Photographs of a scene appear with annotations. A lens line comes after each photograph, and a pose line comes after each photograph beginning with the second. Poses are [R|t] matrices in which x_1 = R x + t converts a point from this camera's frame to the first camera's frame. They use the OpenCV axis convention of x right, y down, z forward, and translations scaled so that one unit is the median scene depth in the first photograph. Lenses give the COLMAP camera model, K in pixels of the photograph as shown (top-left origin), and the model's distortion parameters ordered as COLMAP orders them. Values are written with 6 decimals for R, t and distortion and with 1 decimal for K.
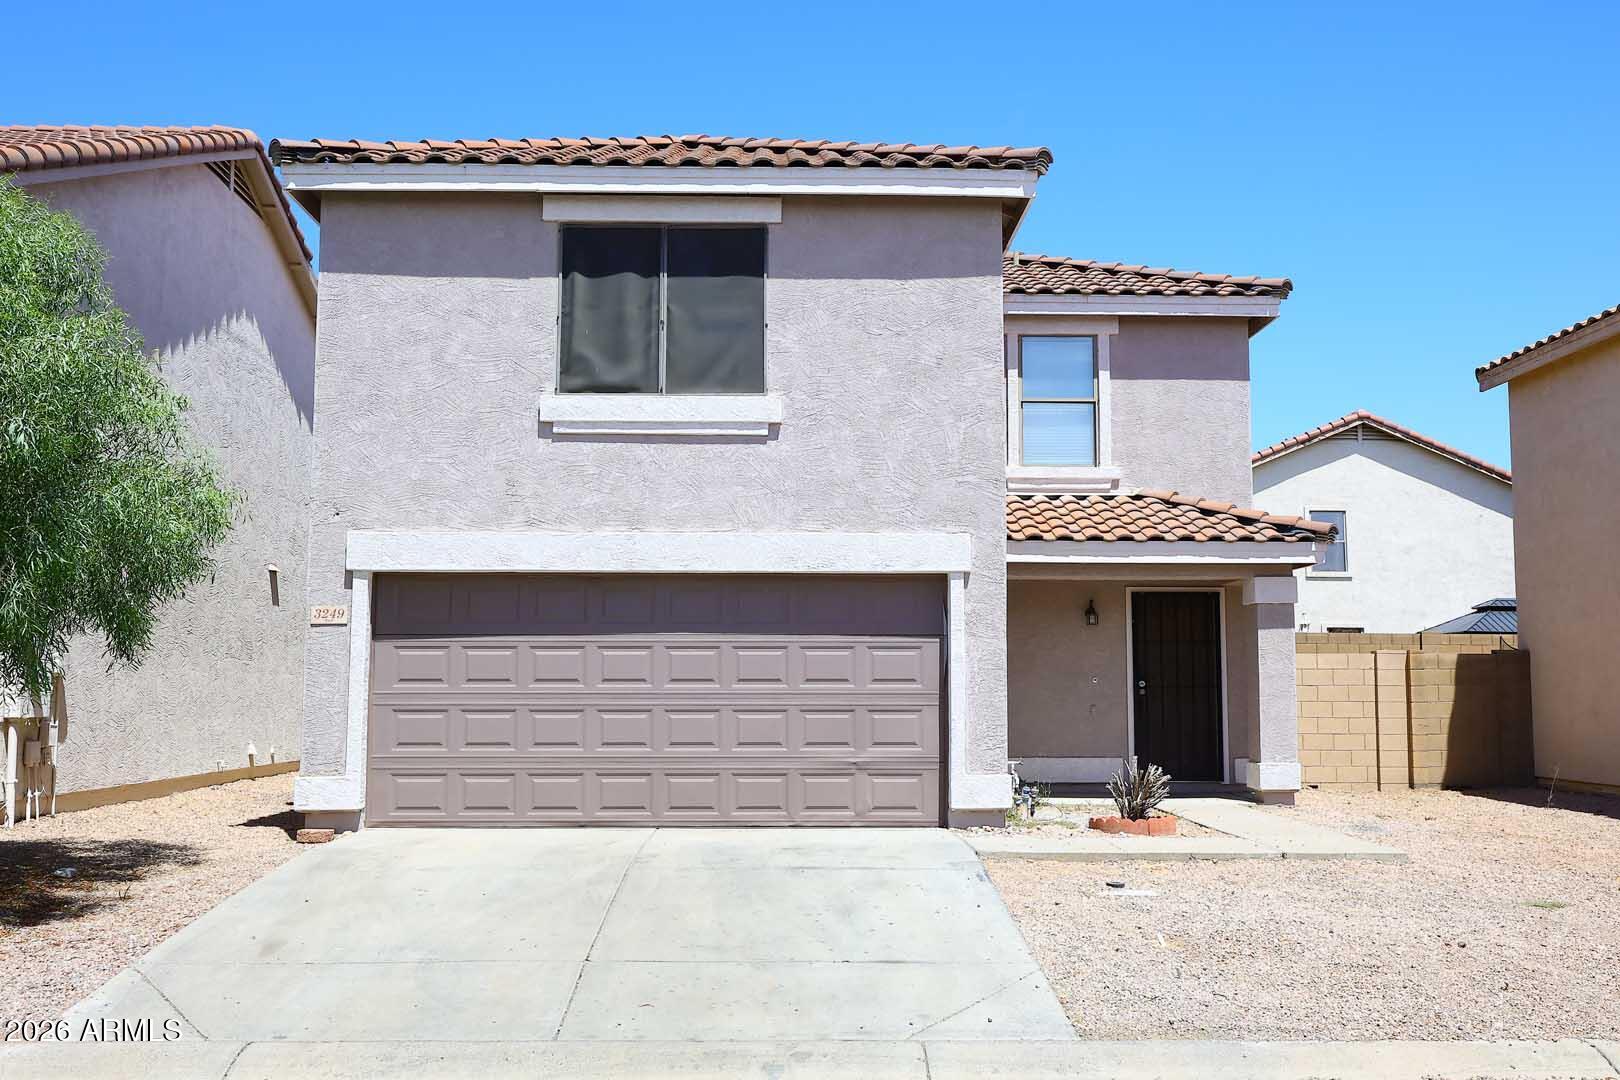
lens RADIAL K [[1511.1, 0, 811.2], [0, 1511.1, 539.1], [0, 0, 1]] dist [0.006102, 0.000000]
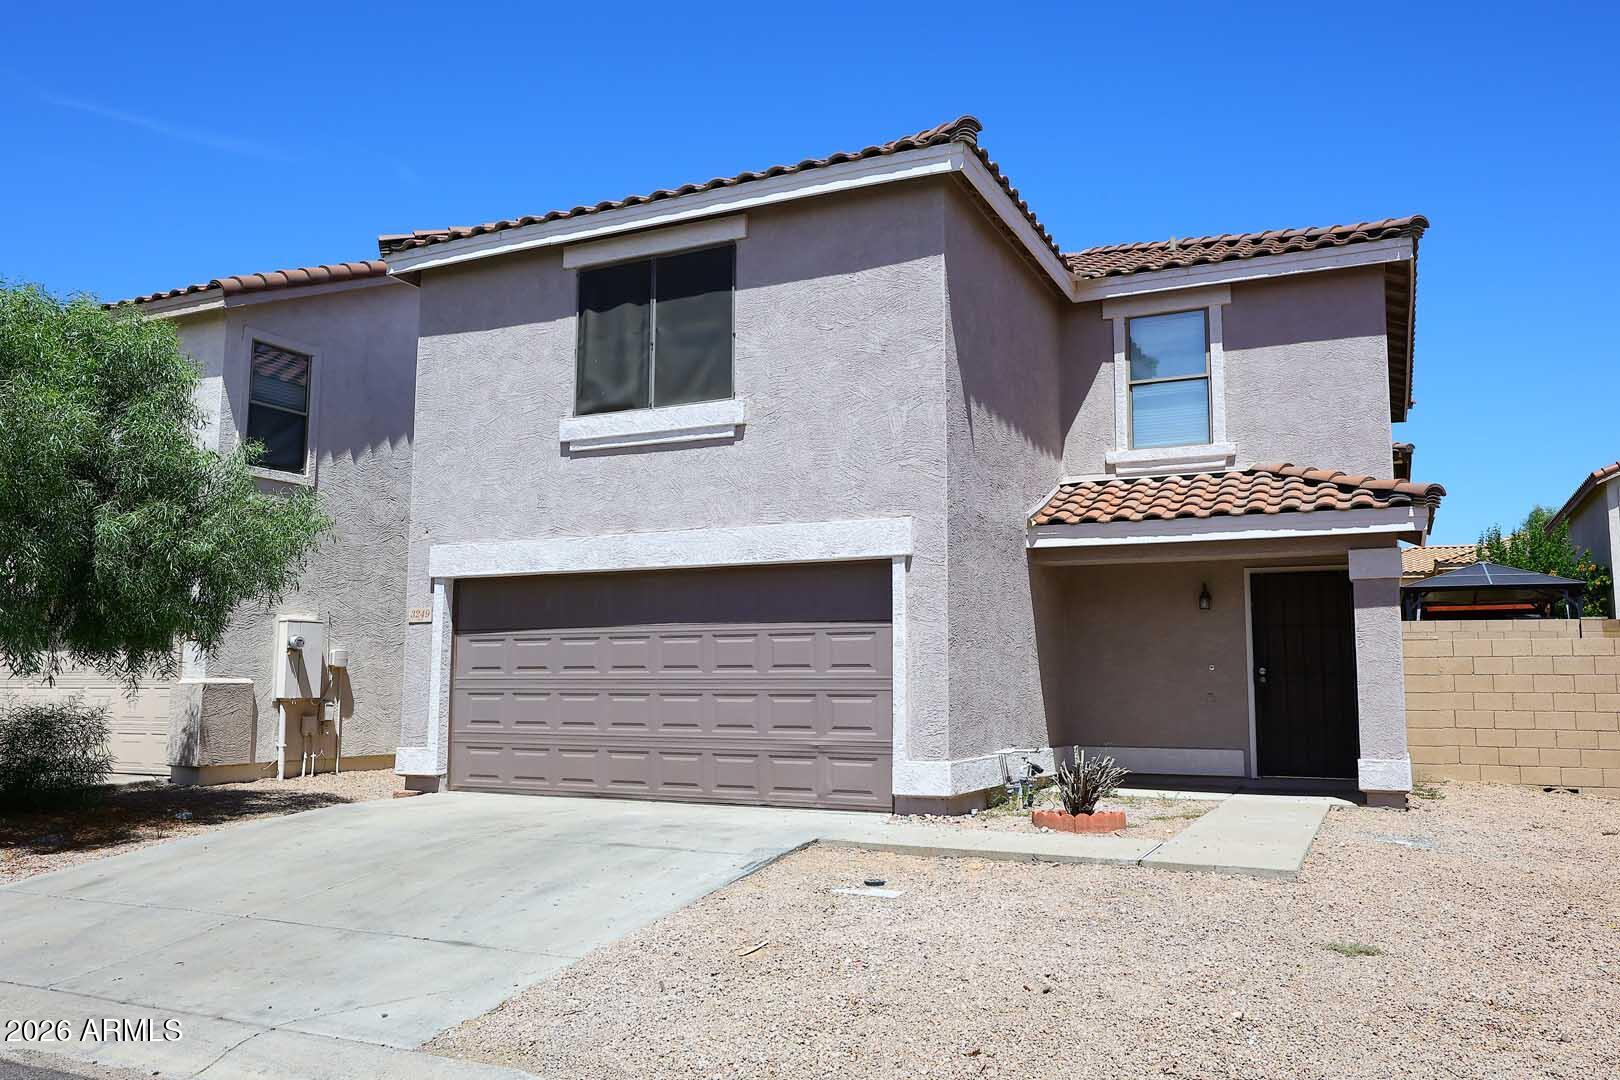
lens RADIAL K [[1235.8, 0, 807.7], [0, 1235.8, 542.2], [0, 0, 1]] dist [0.005971, 0.000819]
pose [[0.890243, -0.051625, -0.452551, 0.406372], [0.043575, 0.998652, -0.028201, 0.032625], [0.453397, 0.005386, 0.891292, 0.244543]]
